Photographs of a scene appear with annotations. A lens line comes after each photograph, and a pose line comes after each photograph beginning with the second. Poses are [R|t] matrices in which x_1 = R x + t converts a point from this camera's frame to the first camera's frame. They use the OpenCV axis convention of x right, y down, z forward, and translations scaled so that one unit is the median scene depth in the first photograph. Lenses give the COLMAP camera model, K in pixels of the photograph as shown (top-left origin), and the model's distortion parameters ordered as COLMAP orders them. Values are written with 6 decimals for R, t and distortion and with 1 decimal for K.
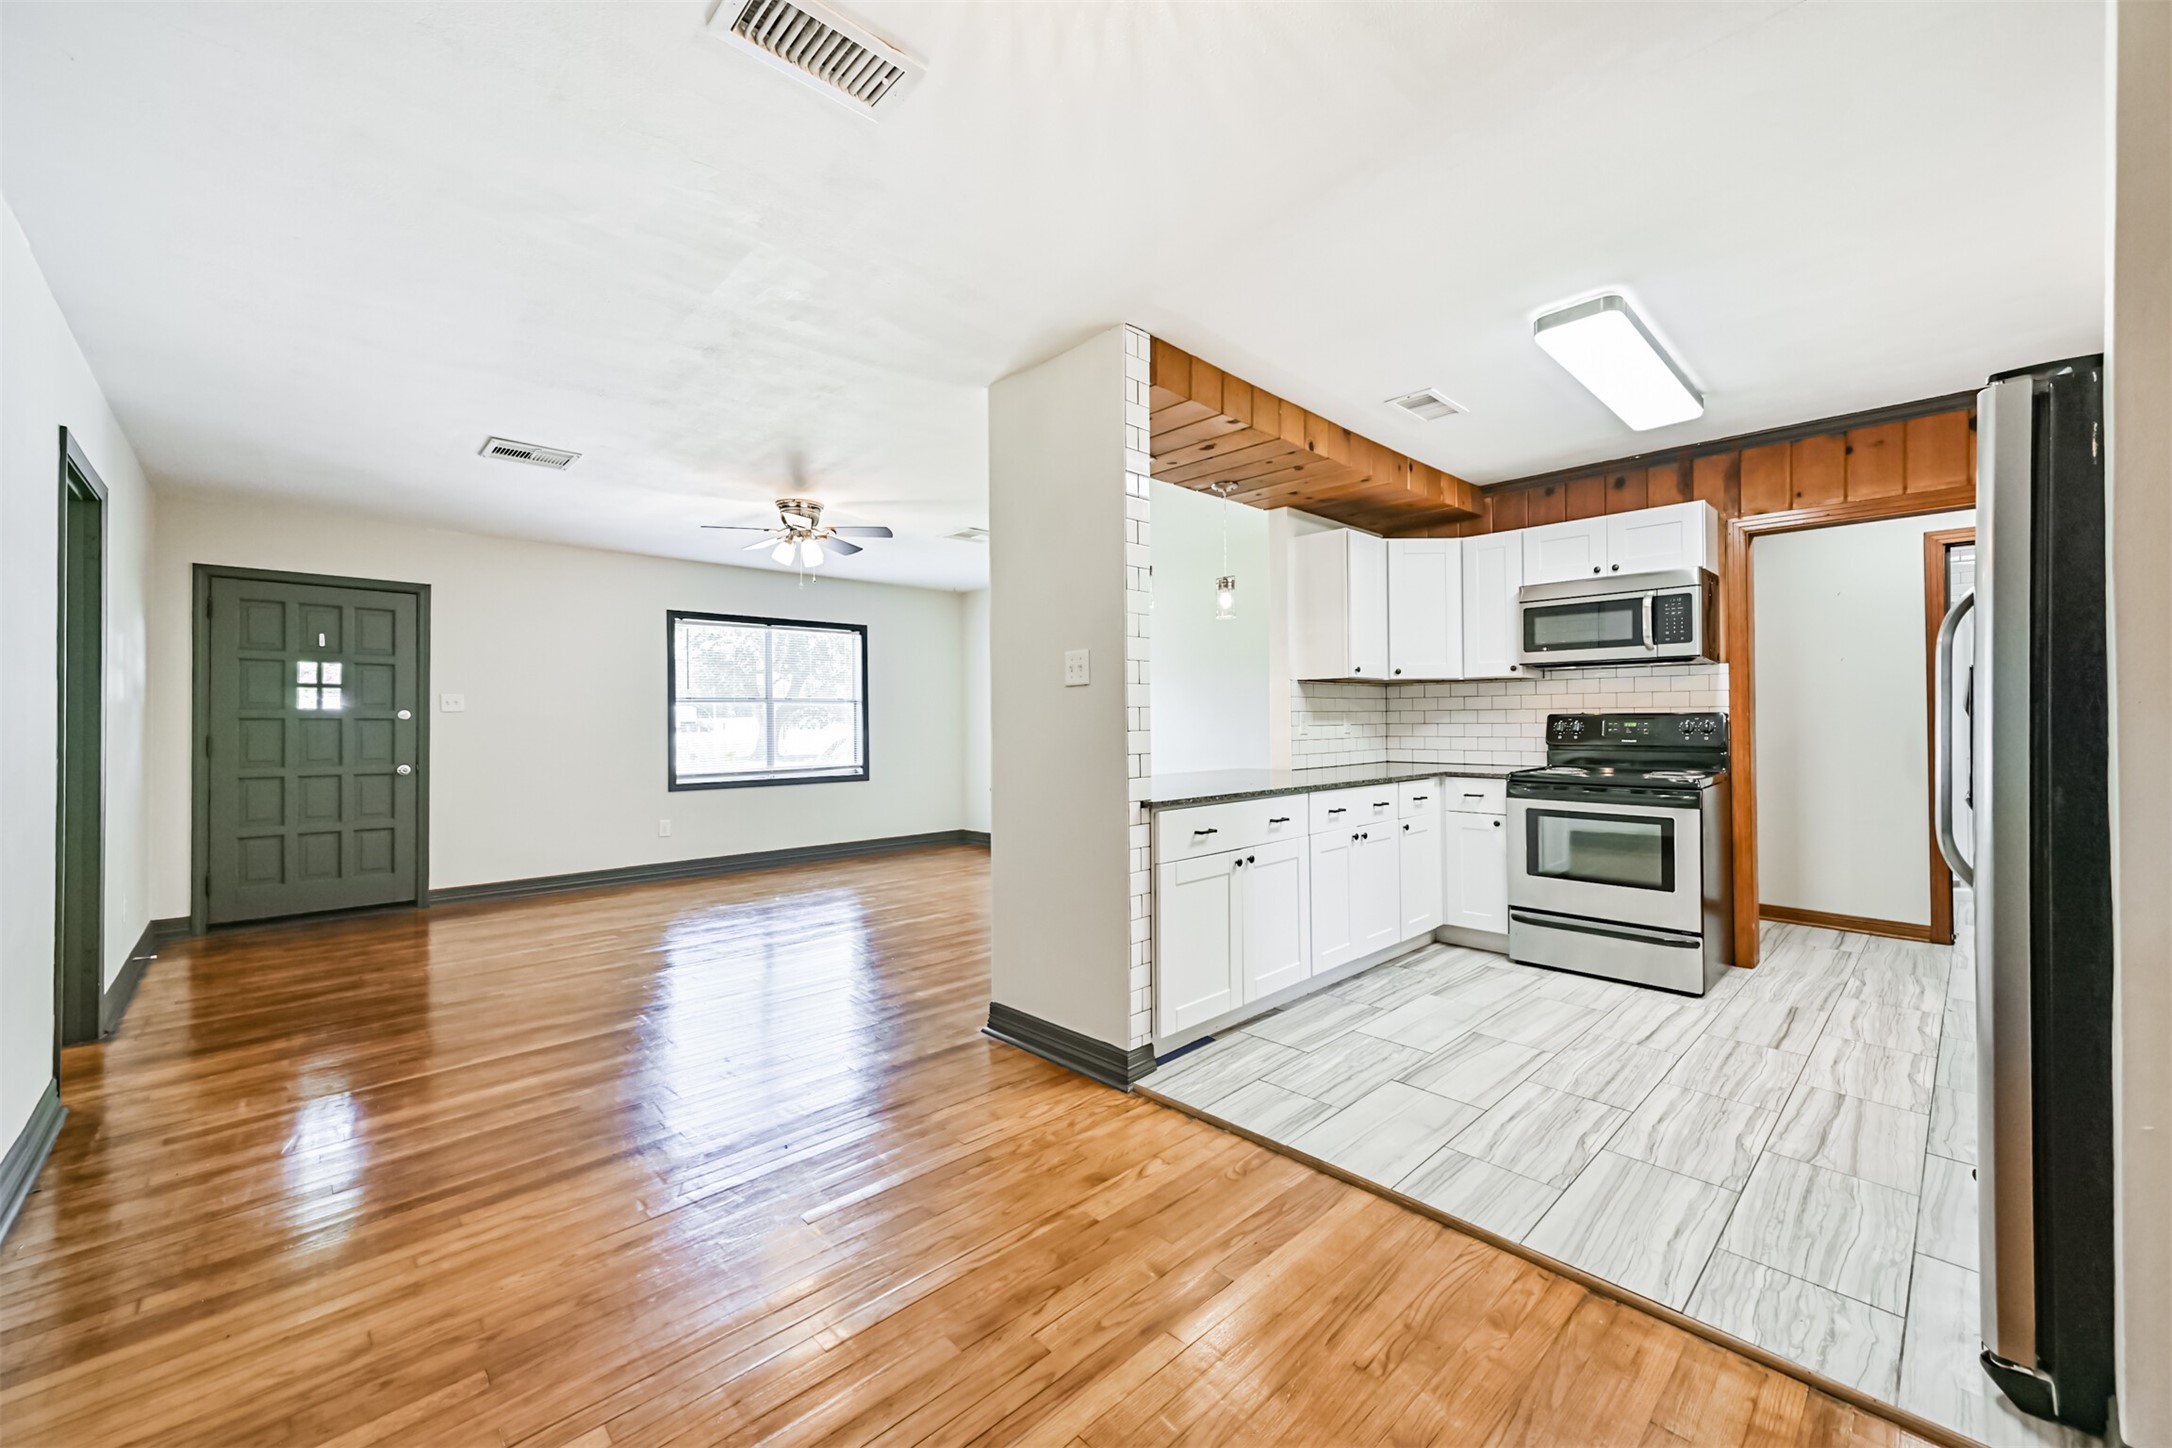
lens RADIAL K [[844.6, 0, 1096.3], [0, 844.6, 712.7], [0, 0, 1]] dist [0.011127, 0.000193]
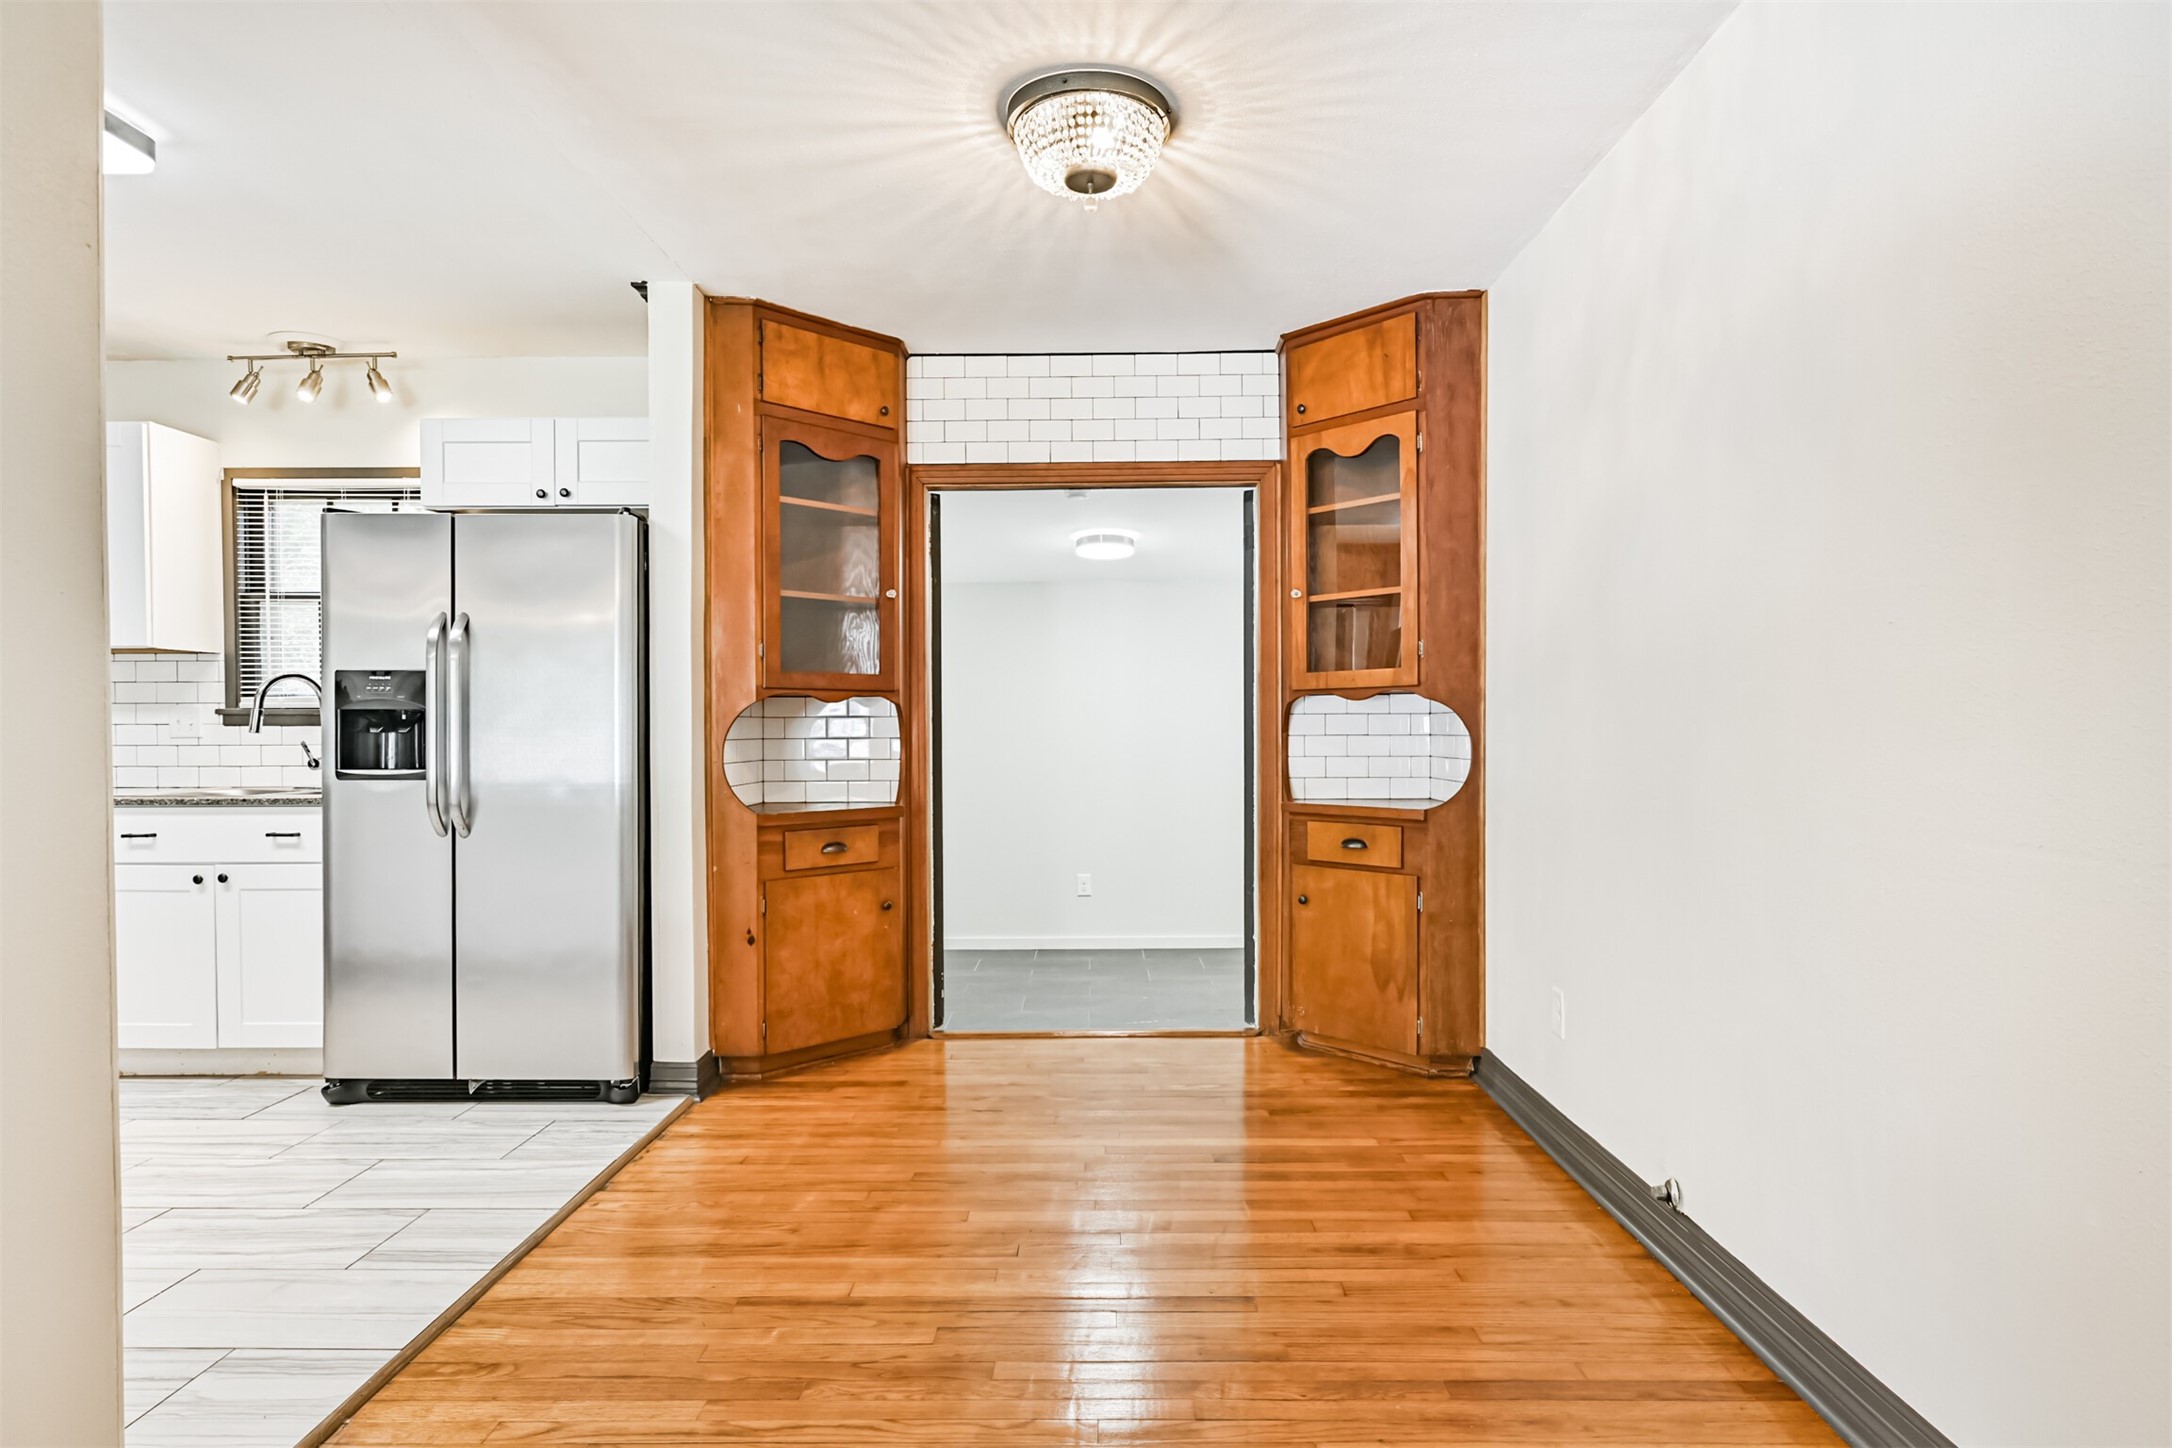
lens RADIAL K [[1162.1, 0, 1081.9], [0, 1162.1, 724.9], [0, 0, 1]] dist [-0.005904, -0.001004]
pose [[-0.704954, 0.001273, 0.709252, -0.461083], [-0.003406, 0.999981, -0.005180, 0.016430], [-0.709245, -0.006067, -0.704936, 0.740042]]
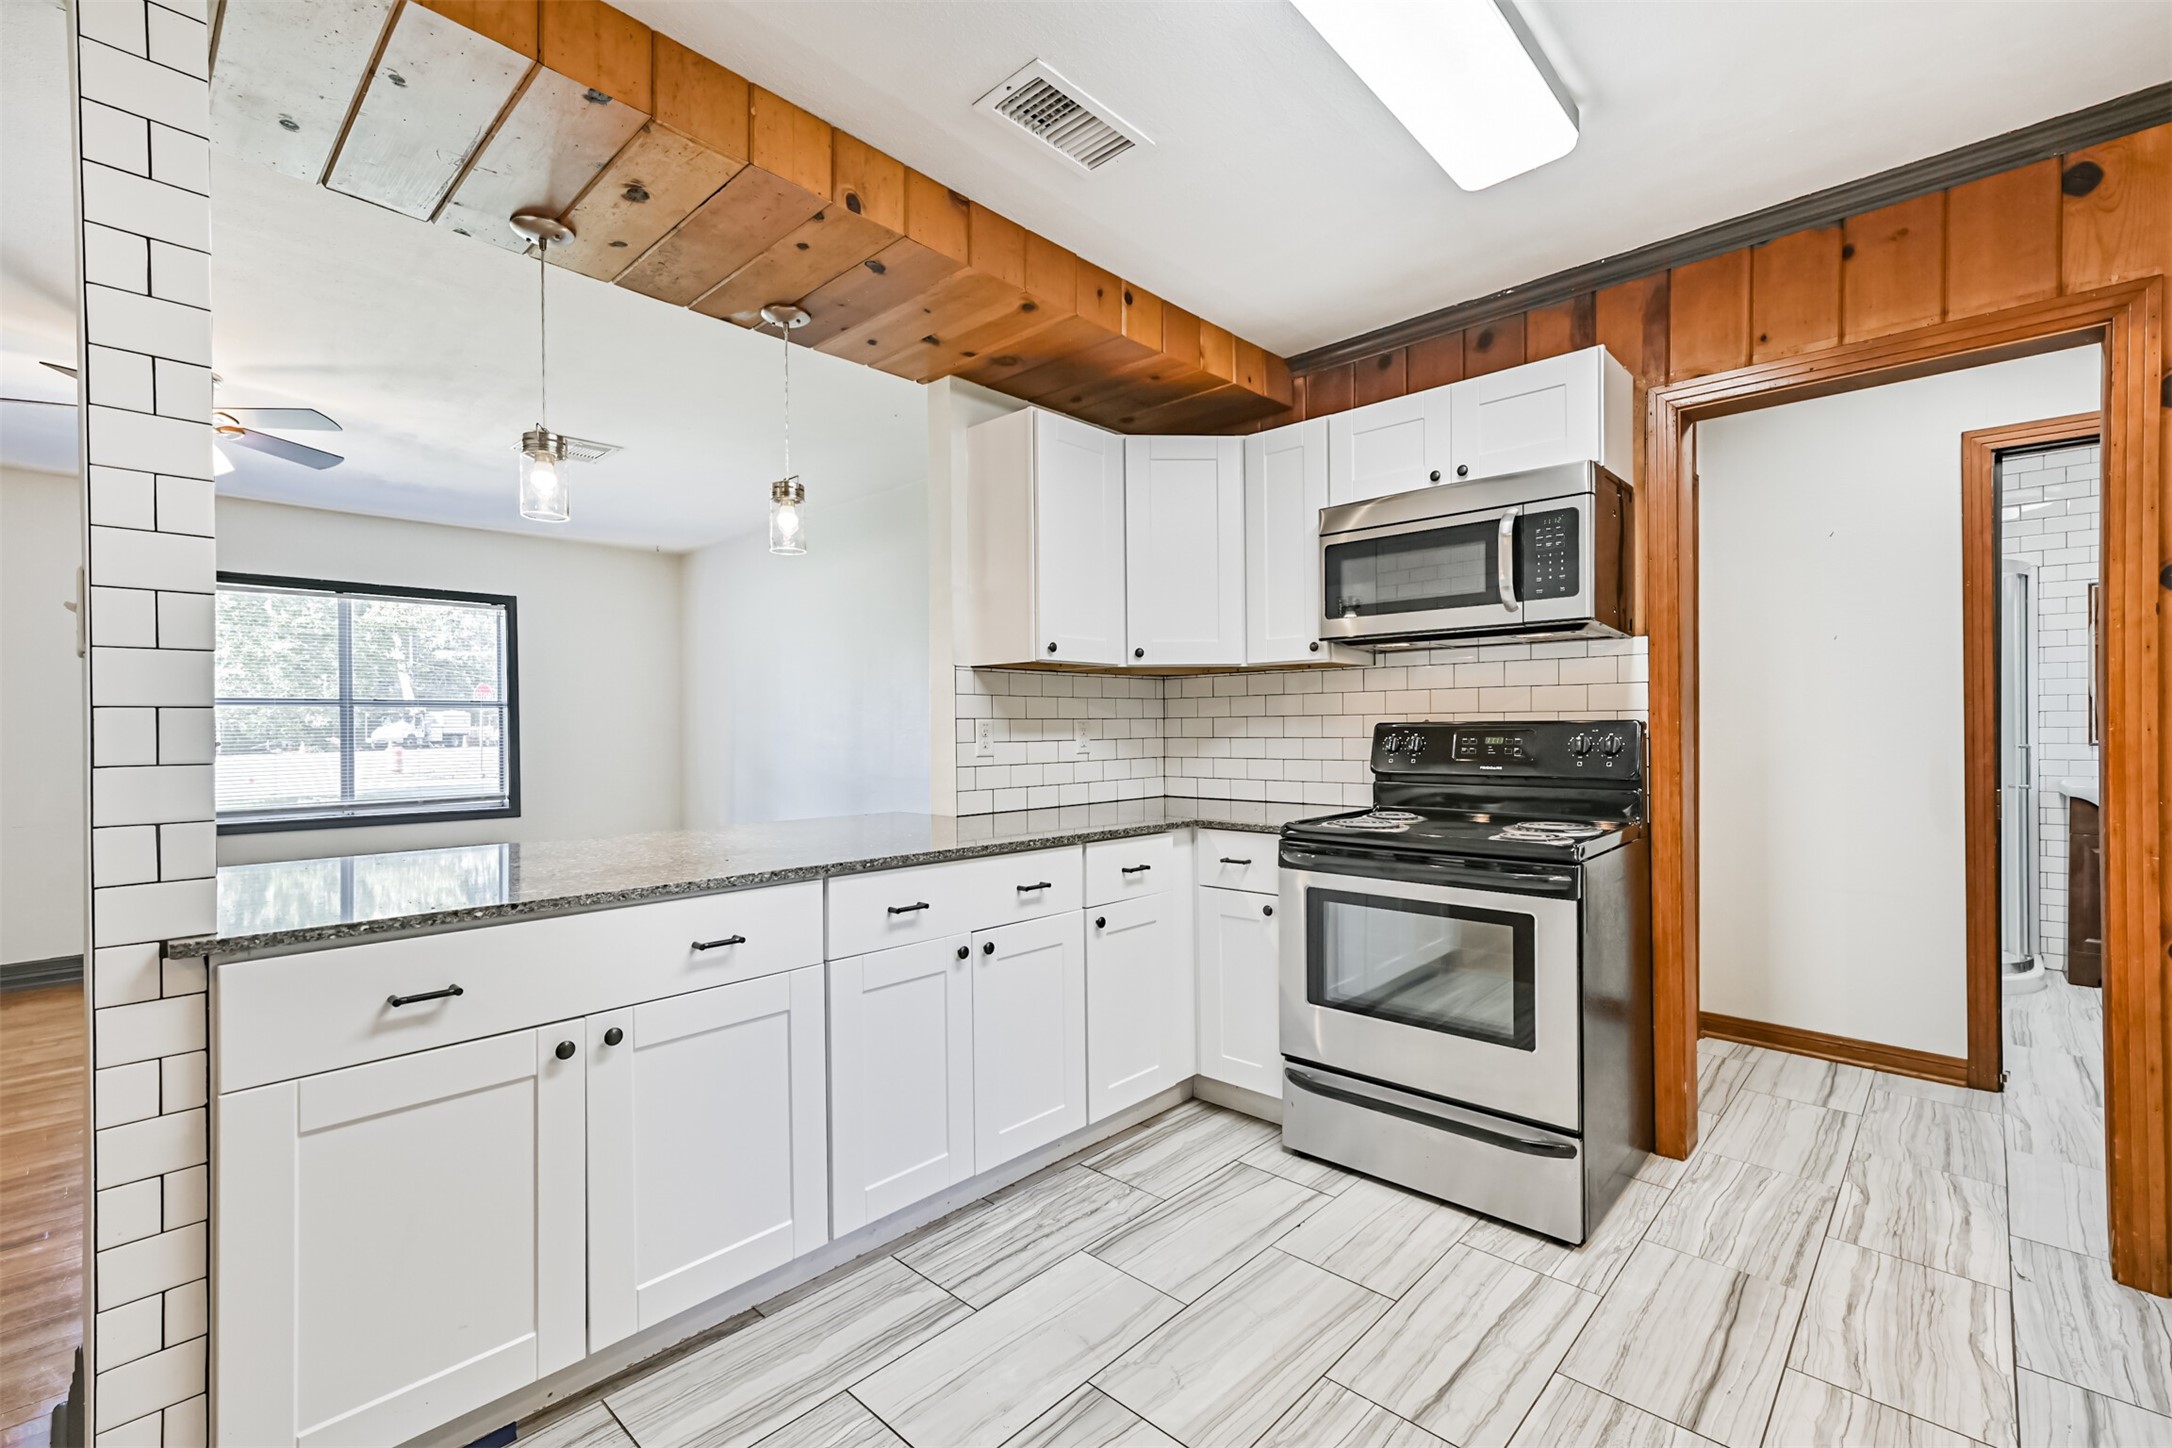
lens RADIAL K [[956.6, 0, 1081.9], [0, 956.6, 729.0], [0, 0, 1]] dist [0.009178, 0.001765]
pose [[0.998745, -0.000589, 0.050081, 0.327990], [0.000144, 0.999961, 0.008880, -0.000164], [-0.050084, -0.008862, 0.998706, 0.366810]]
